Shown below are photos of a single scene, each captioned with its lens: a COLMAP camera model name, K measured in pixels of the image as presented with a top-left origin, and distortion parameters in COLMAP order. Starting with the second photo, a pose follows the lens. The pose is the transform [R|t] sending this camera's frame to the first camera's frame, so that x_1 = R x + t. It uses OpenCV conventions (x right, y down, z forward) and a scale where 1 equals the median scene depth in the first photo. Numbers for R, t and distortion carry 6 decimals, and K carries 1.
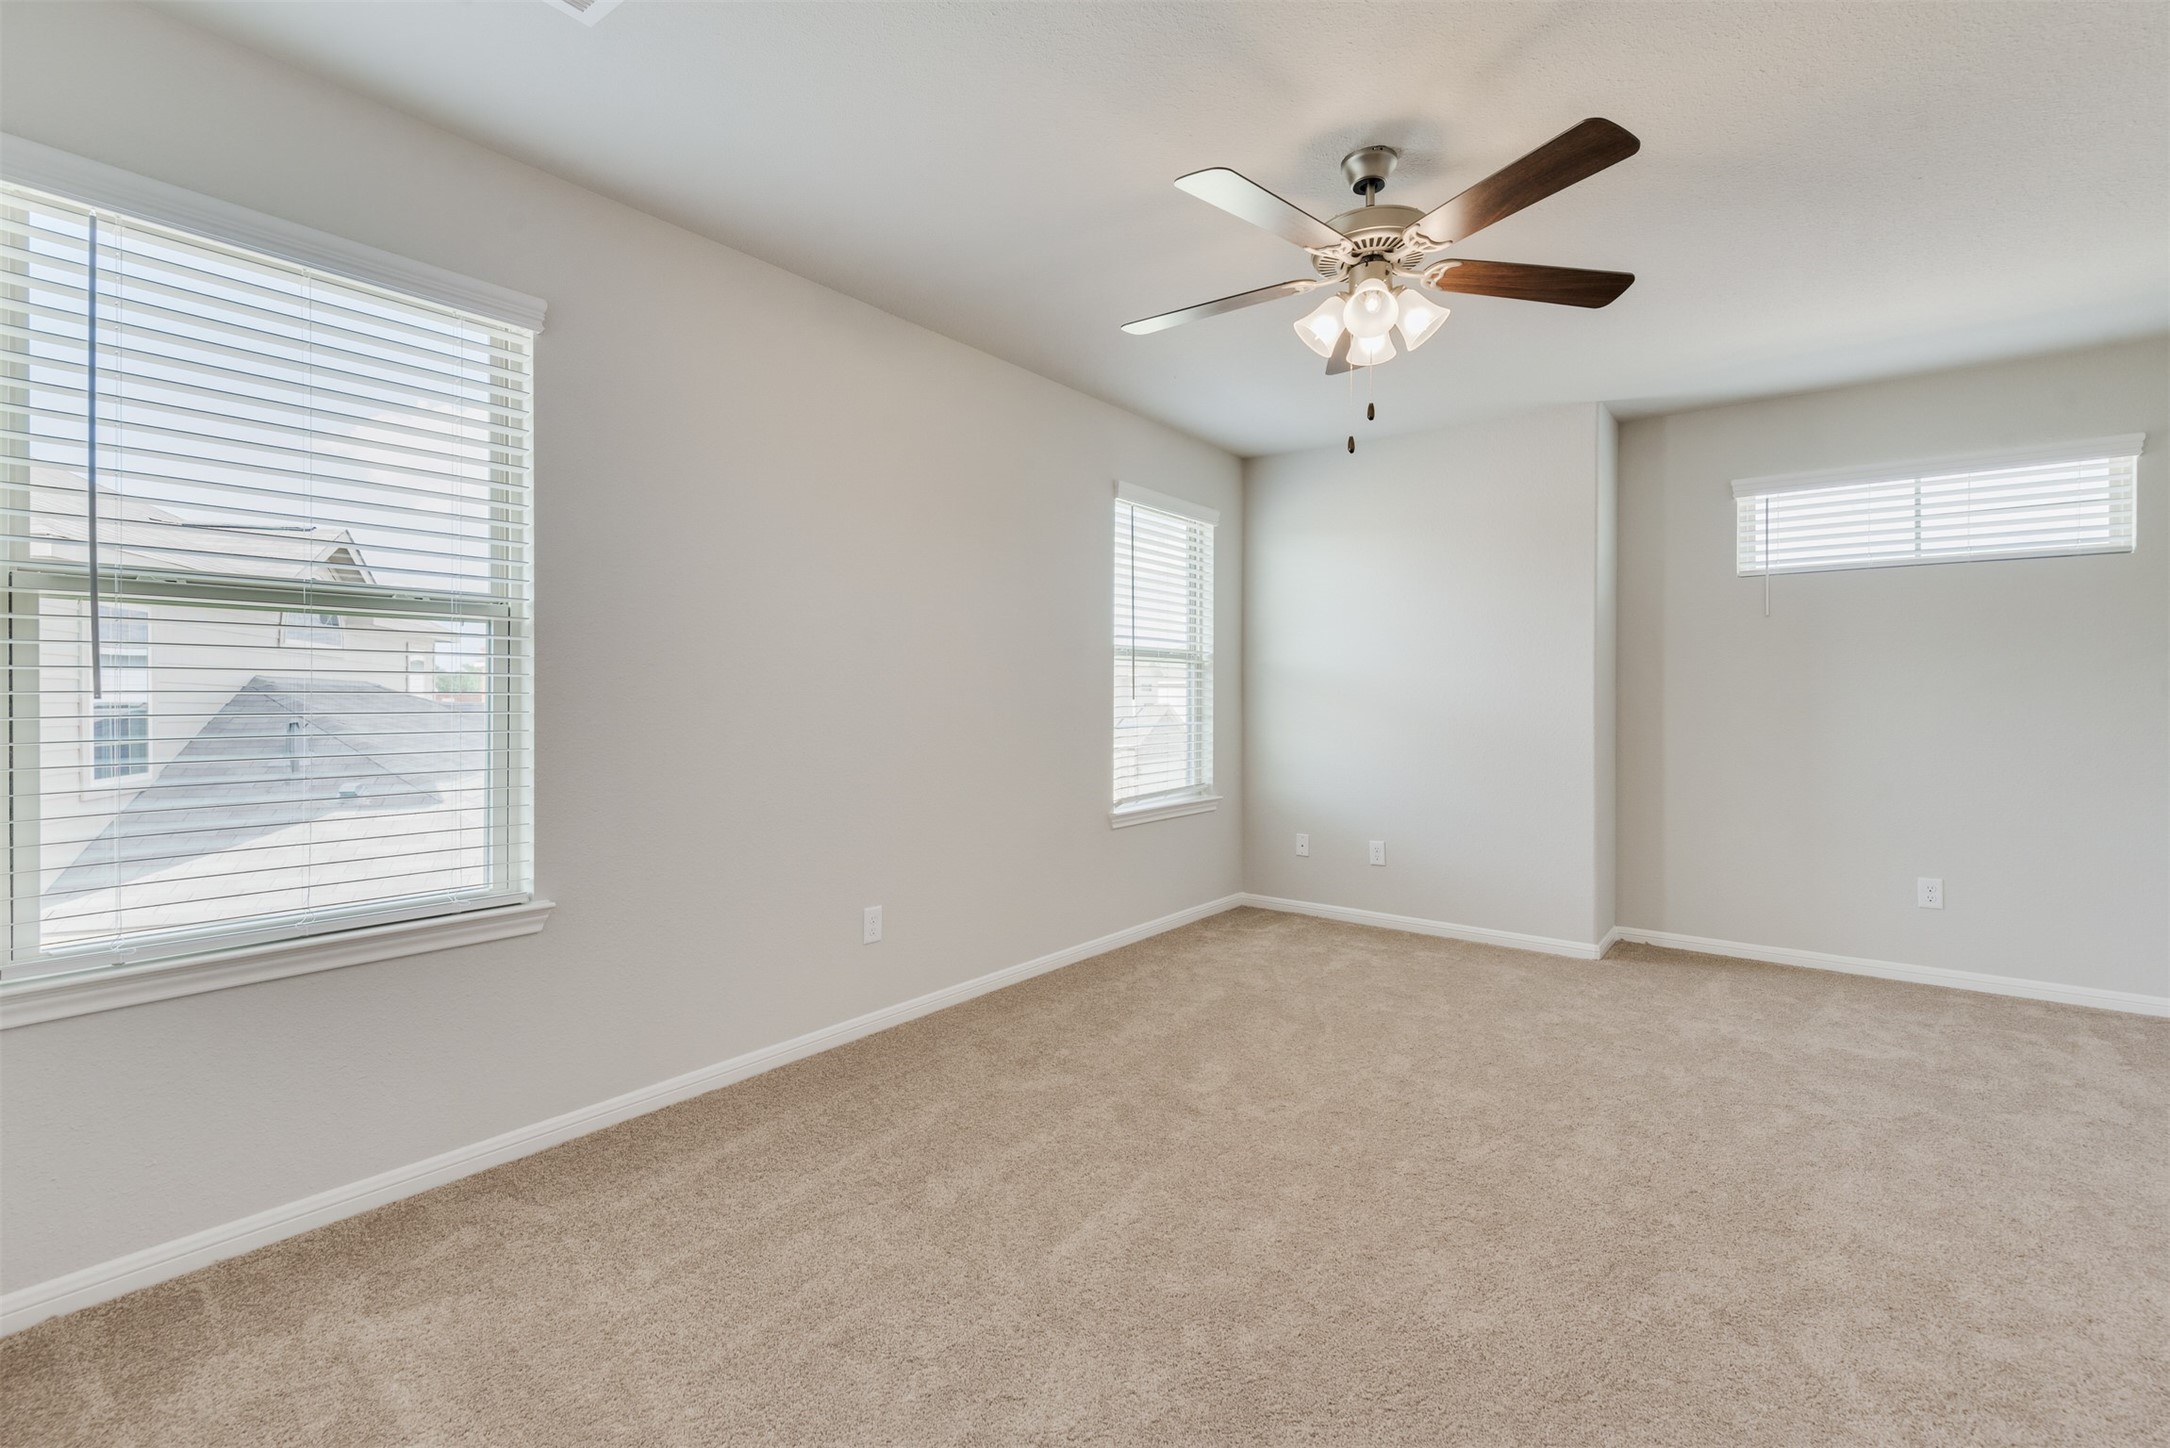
lens RADIAL K [[945.9, 0, 1071.1], [0, 945.9, 700.0], [0, 0, 1]] dist [0.000222, -0.000618]
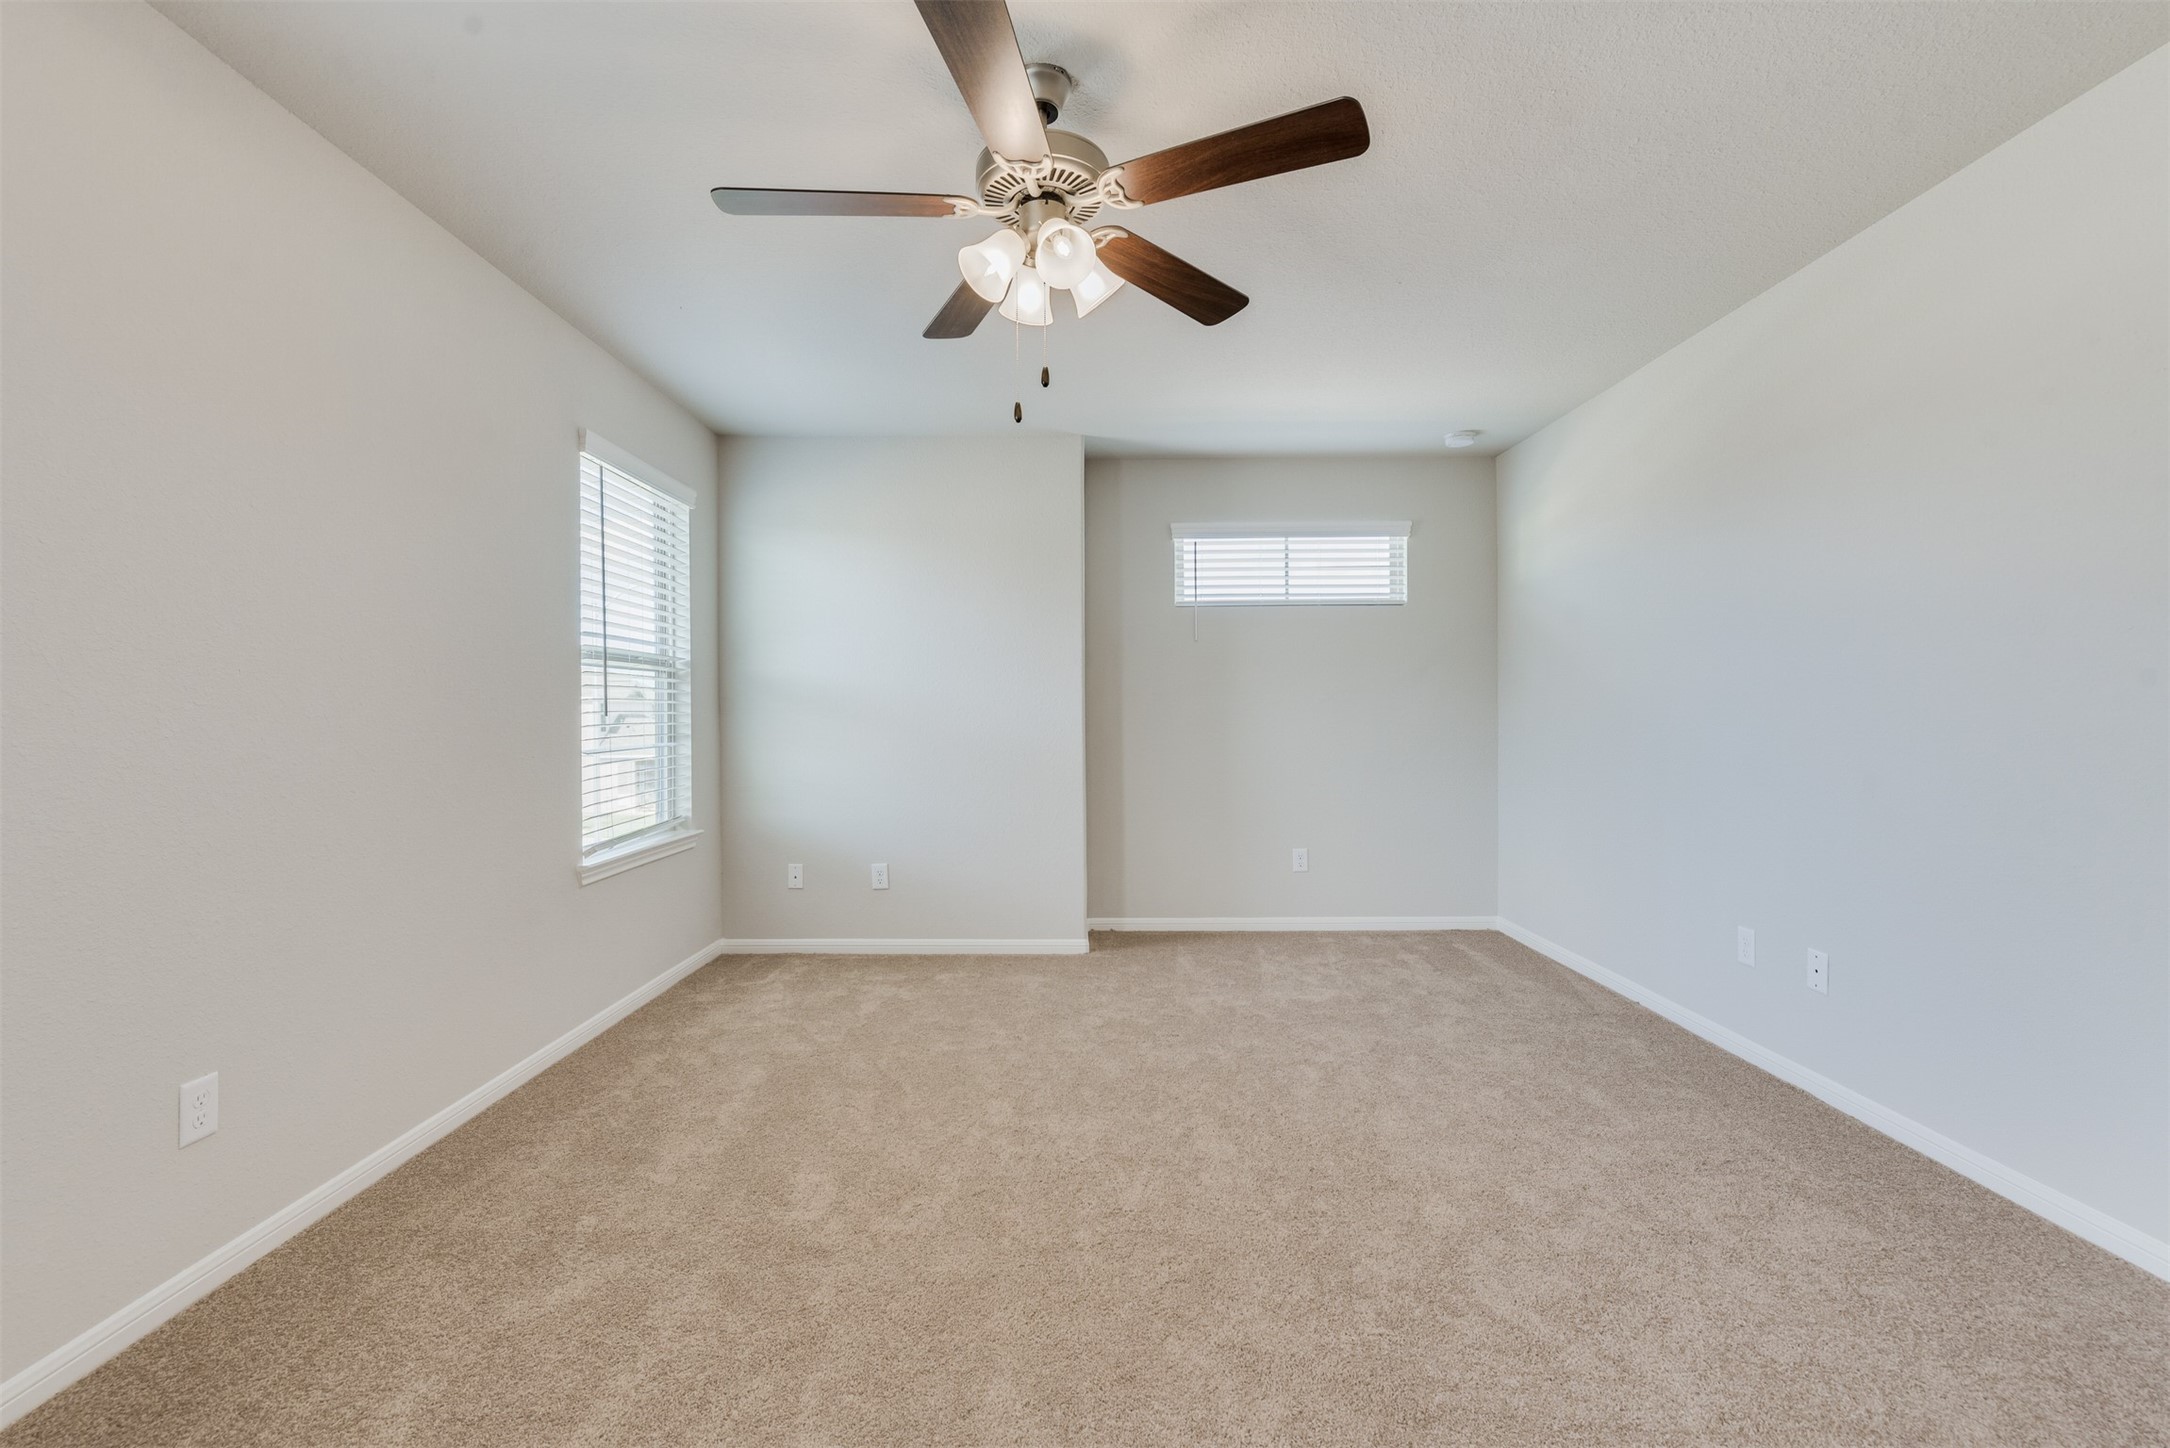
lens RADIAL K [[930.2, 0, 1080.7], [0, 930.2, 718.1], [0, 0, 1]] dist [0.001493, -0.000581]
pose [[0.793167, -0.010822, 0.608908, -0.112708], [0.009209, 0.999941, 0.005777, 0.000570], [-0.608935, 0.001025, 0.793220, 0.197407]]
